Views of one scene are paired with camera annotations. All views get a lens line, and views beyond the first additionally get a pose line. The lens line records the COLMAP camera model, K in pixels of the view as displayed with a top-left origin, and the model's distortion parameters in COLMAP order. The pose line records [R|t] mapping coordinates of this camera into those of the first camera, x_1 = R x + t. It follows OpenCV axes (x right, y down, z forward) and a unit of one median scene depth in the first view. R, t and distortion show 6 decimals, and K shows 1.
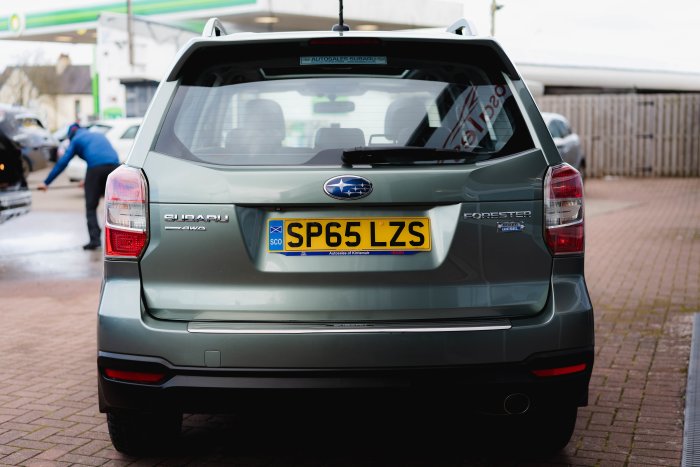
lens RADIAL K [[1122.0, 0, 348.8], [0, 1122.0, 231.4], [0, 0, 1]] dist [0.001062, 0.000000]
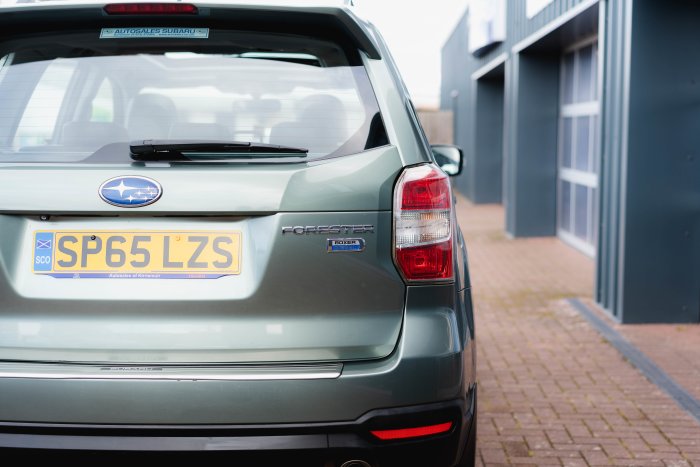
lens RADIAL K [[1122.0, 0, 351.2], [0, 1122.0, 236.0], [0, 0, 1]] dist [0.001062, 0.000000]
pose [[0.998220, 0.013709, -0.058034, 0.195119], [-0.014283, 0.999853, -0.009477, -0.003054], [0.057896, 0.010289, 0.998270, 0.229247]]
